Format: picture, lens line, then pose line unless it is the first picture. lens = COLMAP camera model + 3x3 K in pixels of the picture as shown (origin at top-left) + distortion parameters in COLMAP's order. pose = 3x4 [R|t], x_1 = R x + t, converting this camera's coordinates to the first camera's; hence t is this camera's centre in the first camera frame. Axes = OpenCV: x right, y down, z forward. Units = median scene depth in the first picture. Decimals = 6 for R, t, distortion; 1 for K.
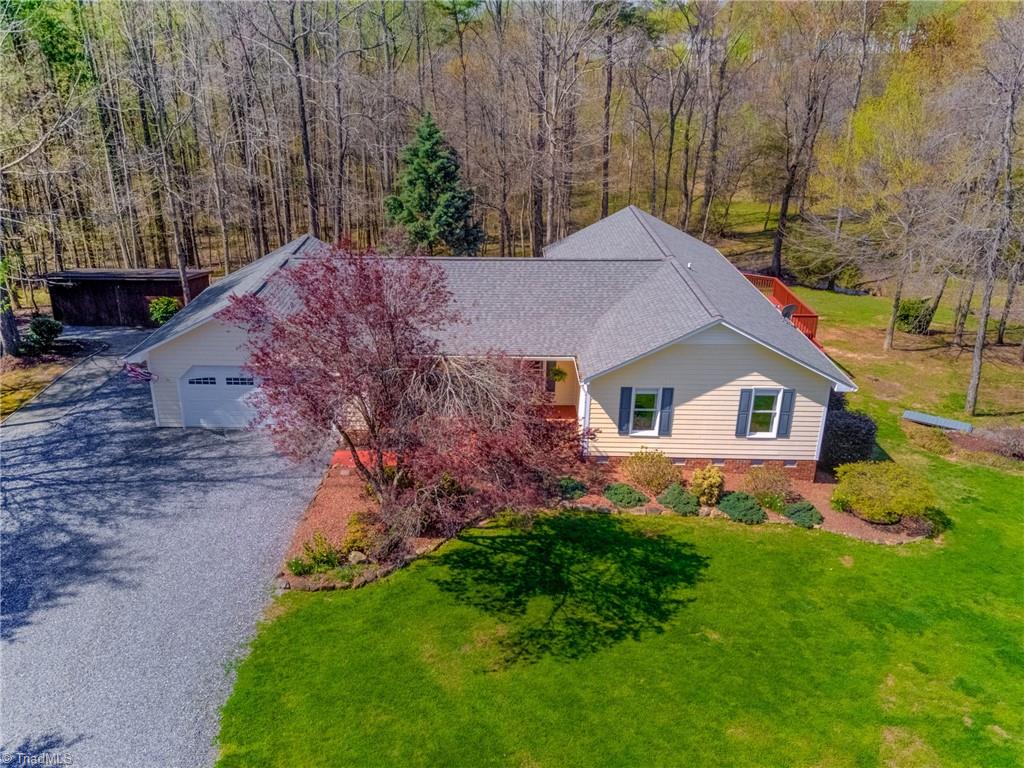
lens RADIAL K [[884.4, 0, 457.4], [0, 884.4, 432.9], [0, 0, 1]] dist [0.040139, -0.006842]
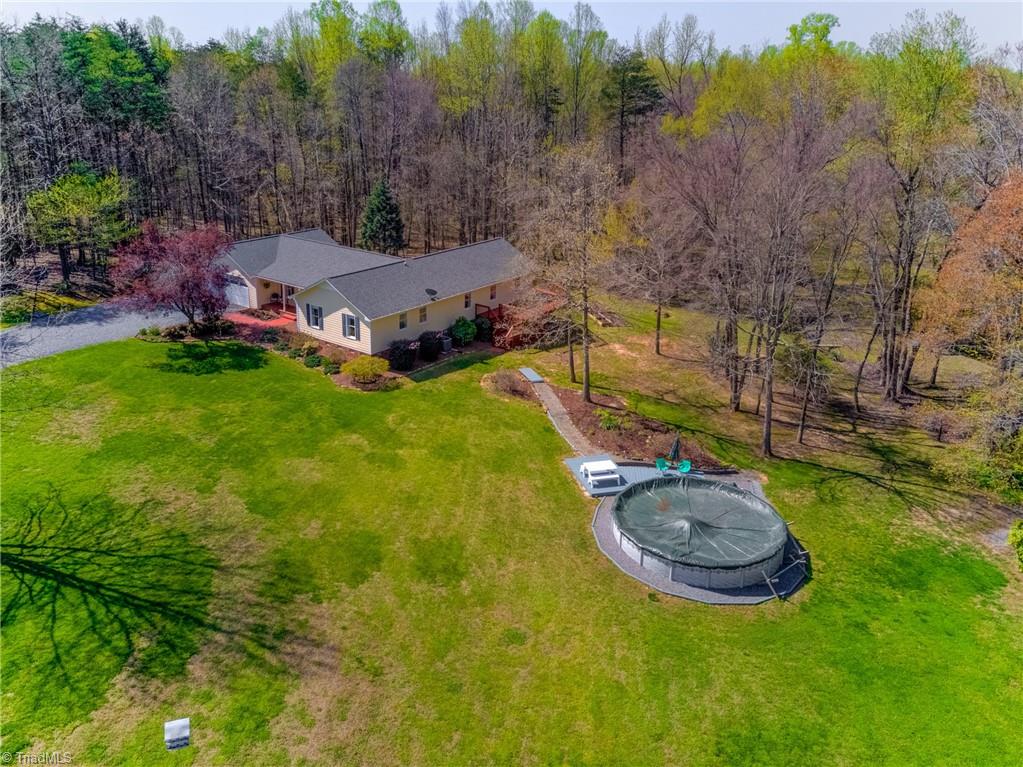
lens RADIAL K [[787.0, 0, 497.7], [0, 787.0, 292.7], [0, 0, 1]] dist [0.045167, -0.032981]
pose [[0.817790, 0.158921, -0.553139, 1.681693], [-0.248901, 0.964249, -0.090952, -0.016299], [0.518910, 0.212056, 0.828109, -0.406179]]
